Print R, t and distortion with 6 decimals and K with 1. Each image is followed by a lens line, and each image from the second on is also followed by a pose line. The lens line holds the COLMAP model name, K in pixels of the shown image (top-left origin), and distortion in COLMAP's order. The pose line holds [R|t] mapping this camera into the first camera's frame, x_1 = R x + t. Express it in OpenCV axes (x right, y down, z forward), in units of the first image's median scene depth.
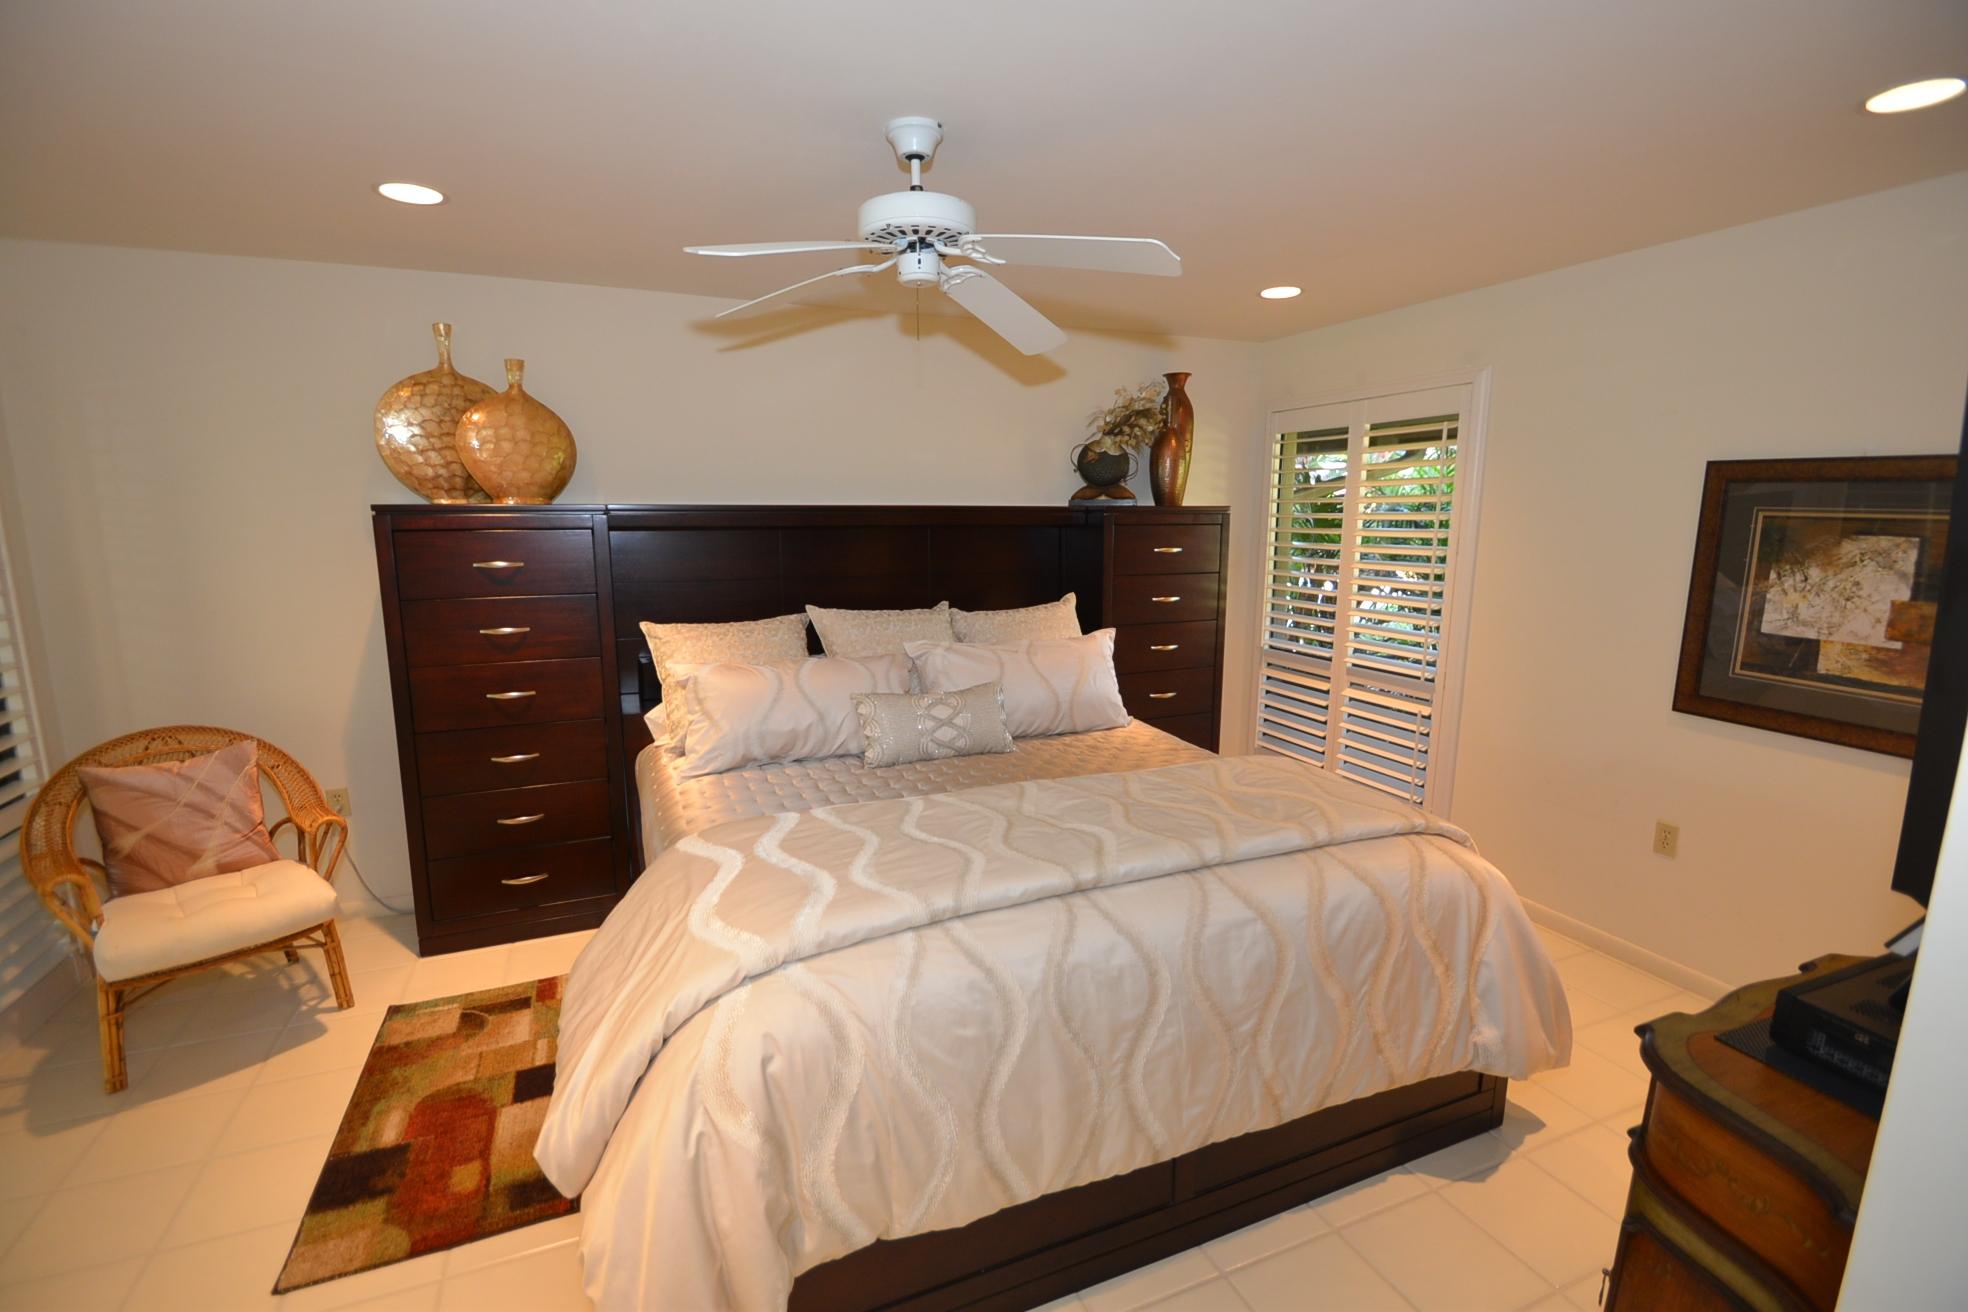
lens RADIAL K [[875.8, 0, 971.2], [0, 875.8, 655.8], [0, 0, 1]] dist [0.002846, -0.010405]
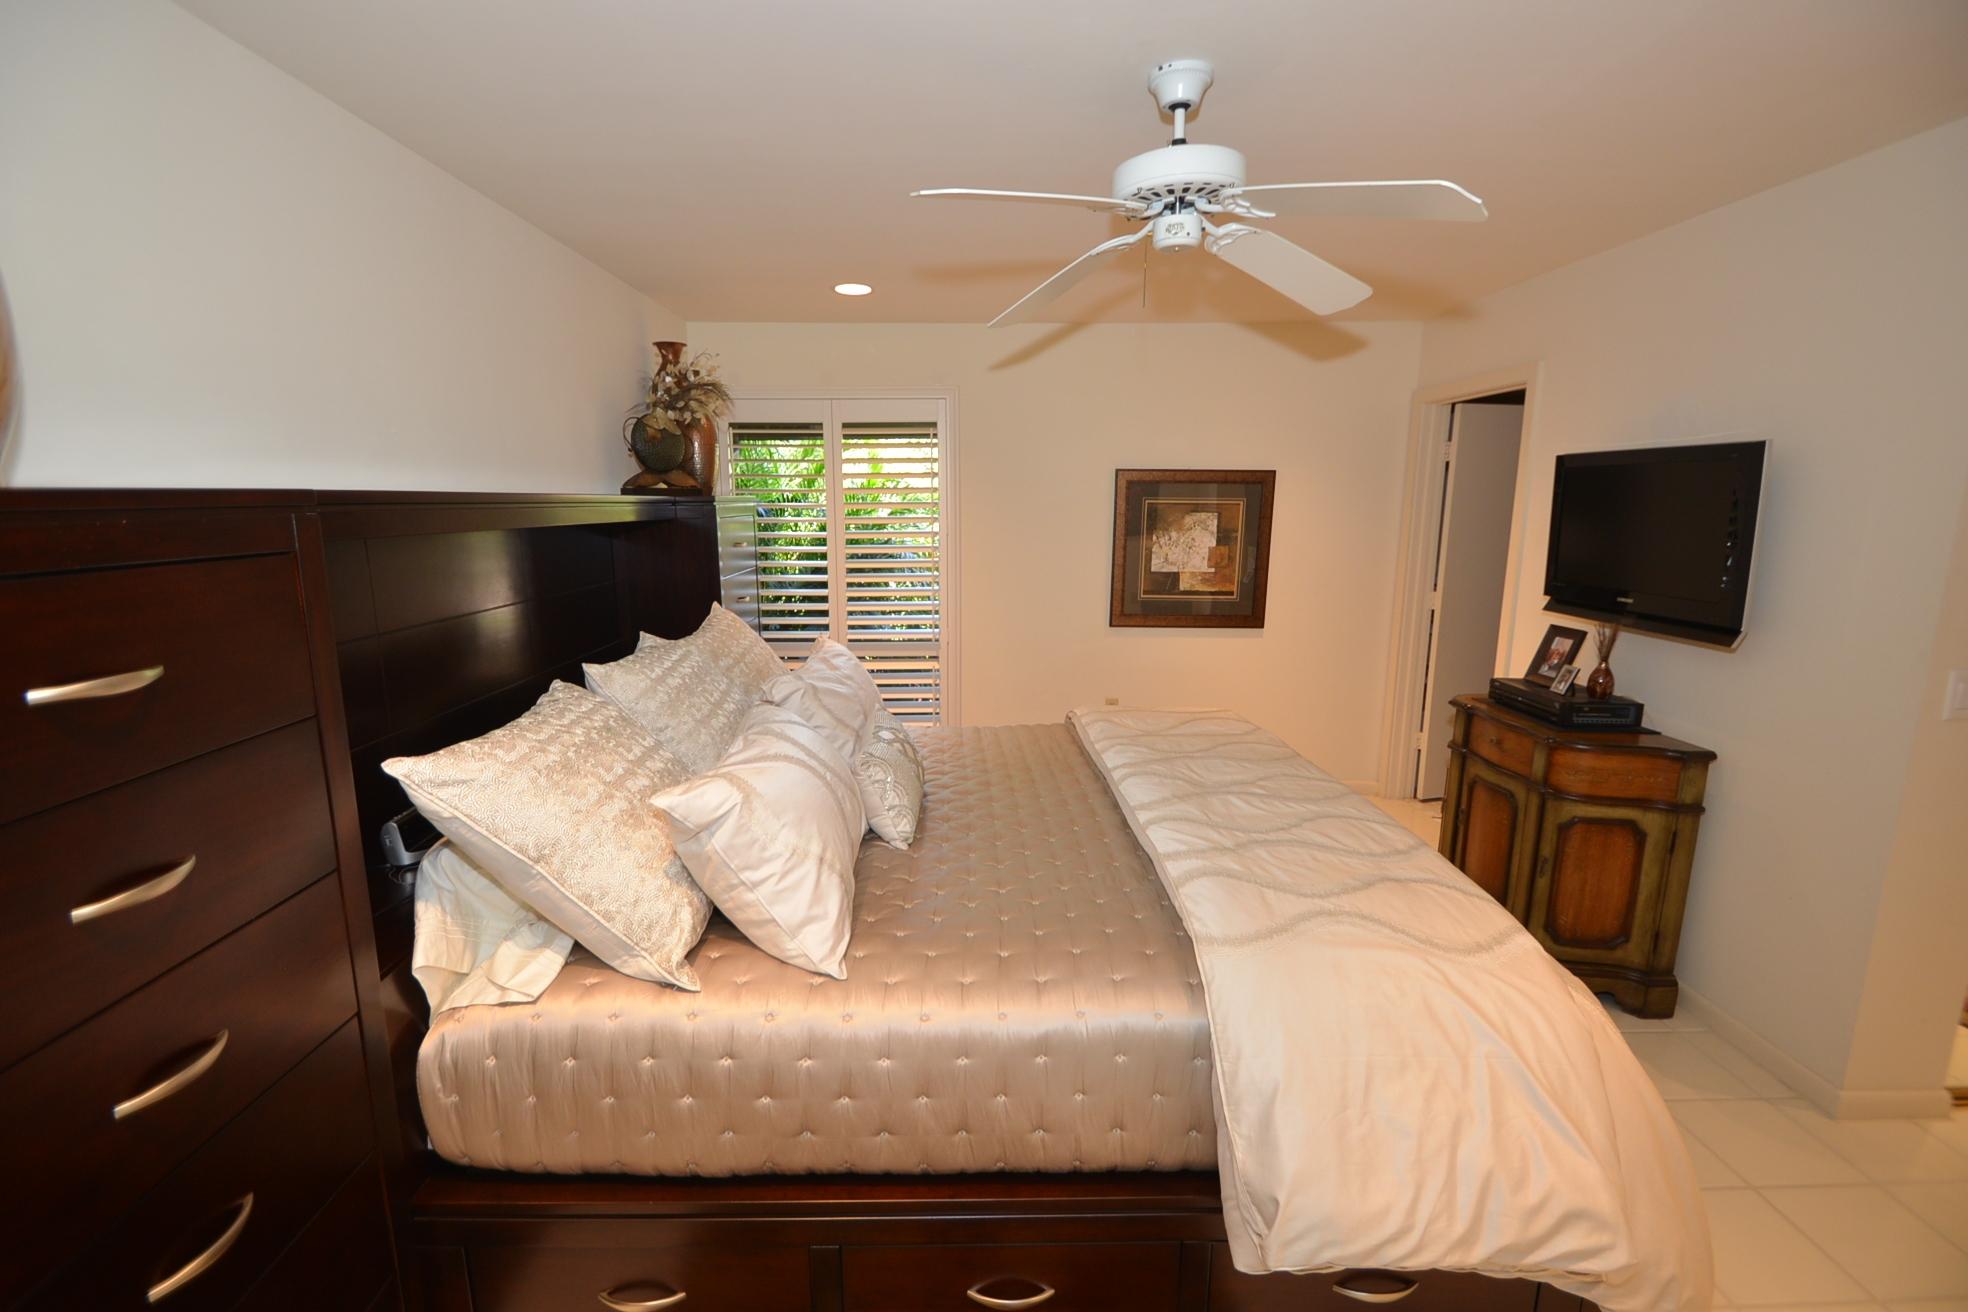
lens RADIAL K [[875.8, 0, 971.2], [0, 875.8, 655.8], [0, 0, 1]] dist [0.002846, -0.010405]
pose [[0.349427, -0.166833, 0.921991, -0.834717], [0.154487, 0.980811, 0.118927, -0.125818], [-0.924140, 0.100880, 0.368495, 0.732695]]
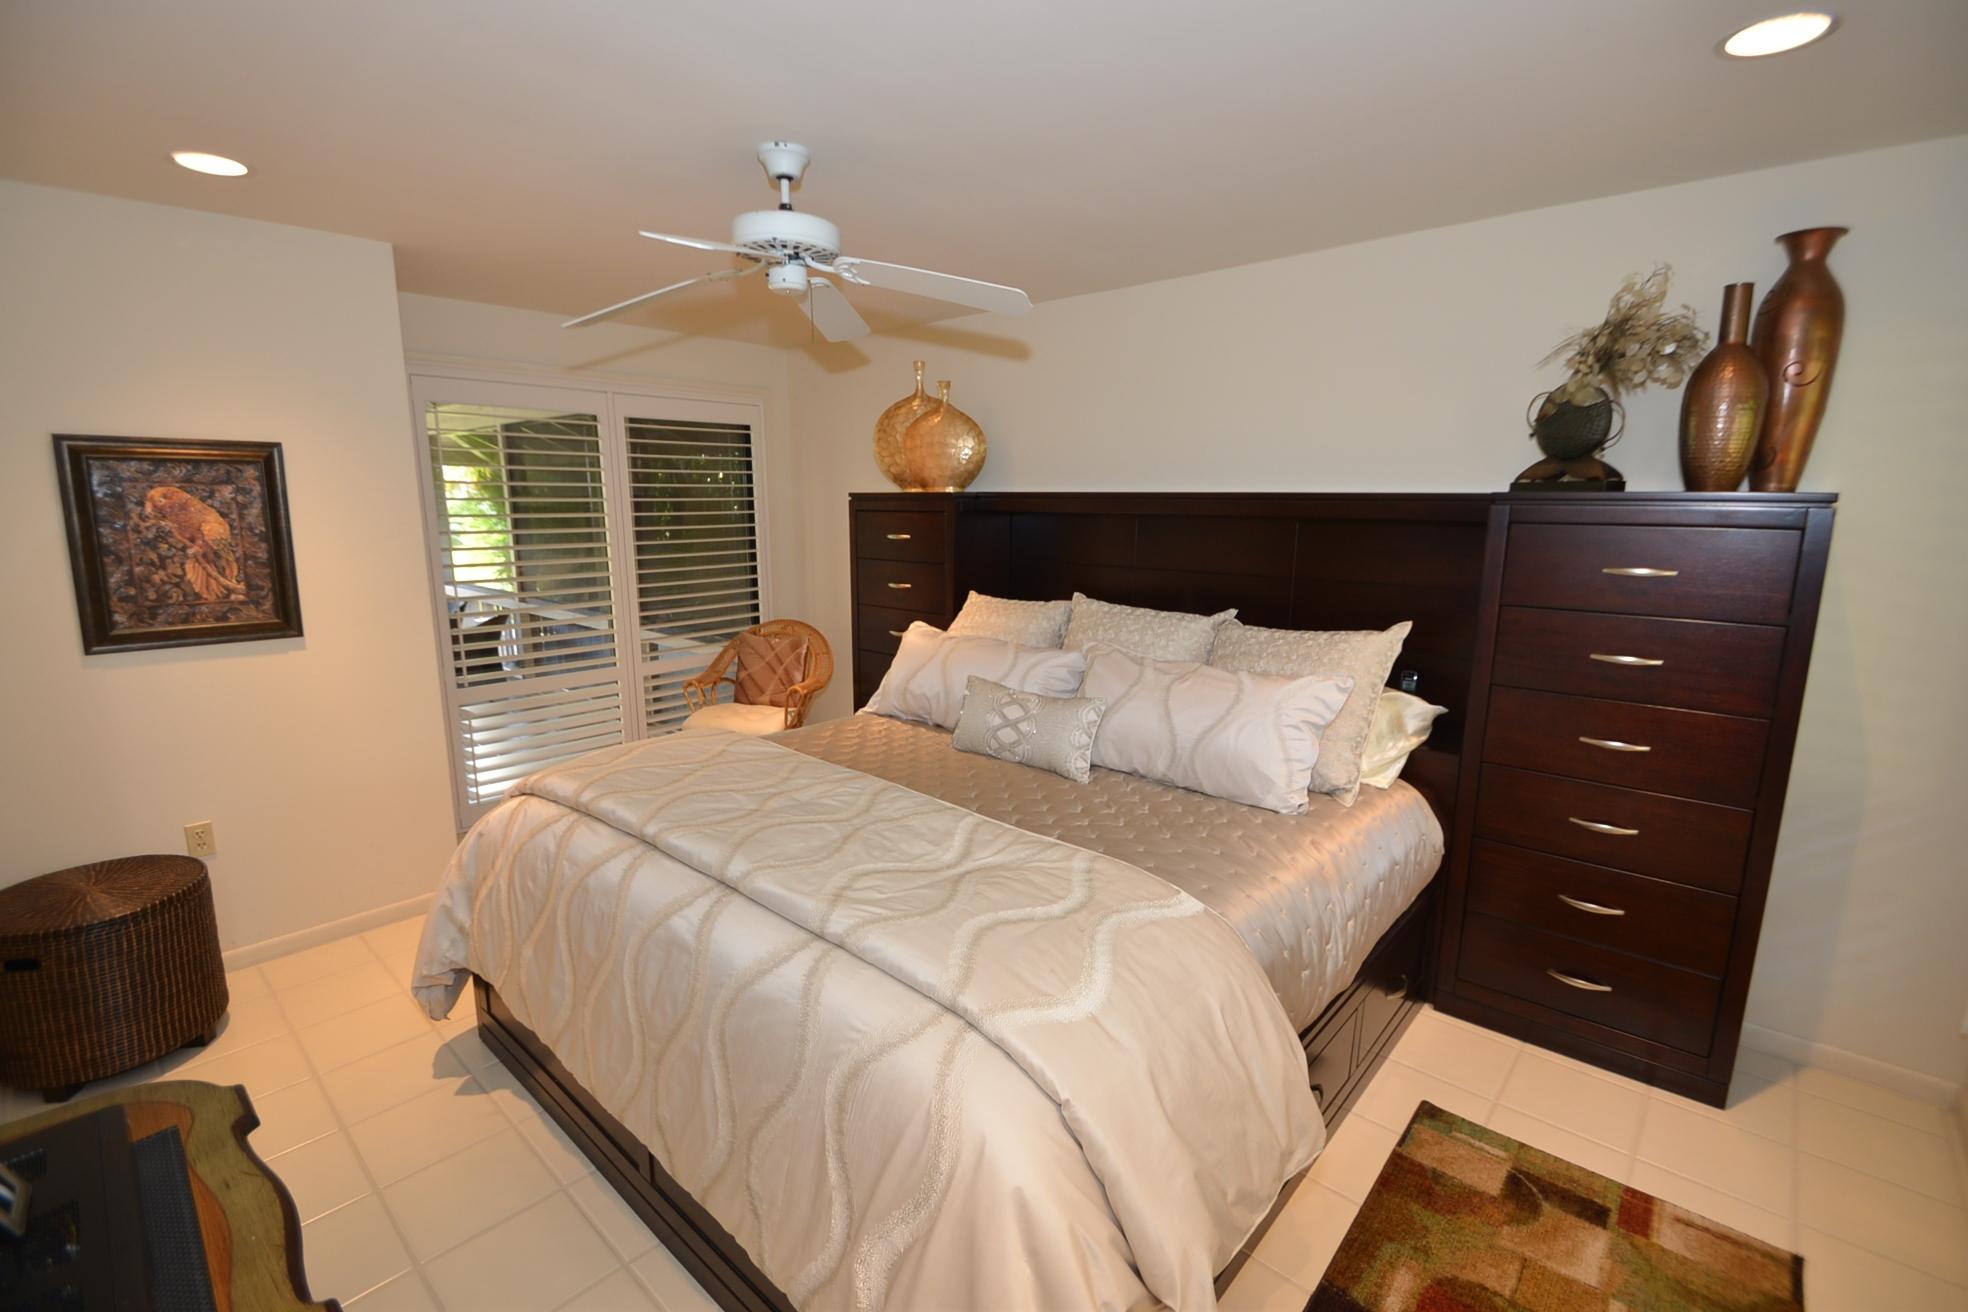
lens RADIAL K [[875.8, 0, 971.2], [0, 875.8, 655.8], [0, 0, 1]] dist [0.002846, -0.010405]
pose [[0.414944, 0.164976, -0.894765, 0.890149], [-0.150445, 0.982327, 0.111352, -0.106828], [0.897322, 0.088408, 0.432431, 0.623086]]
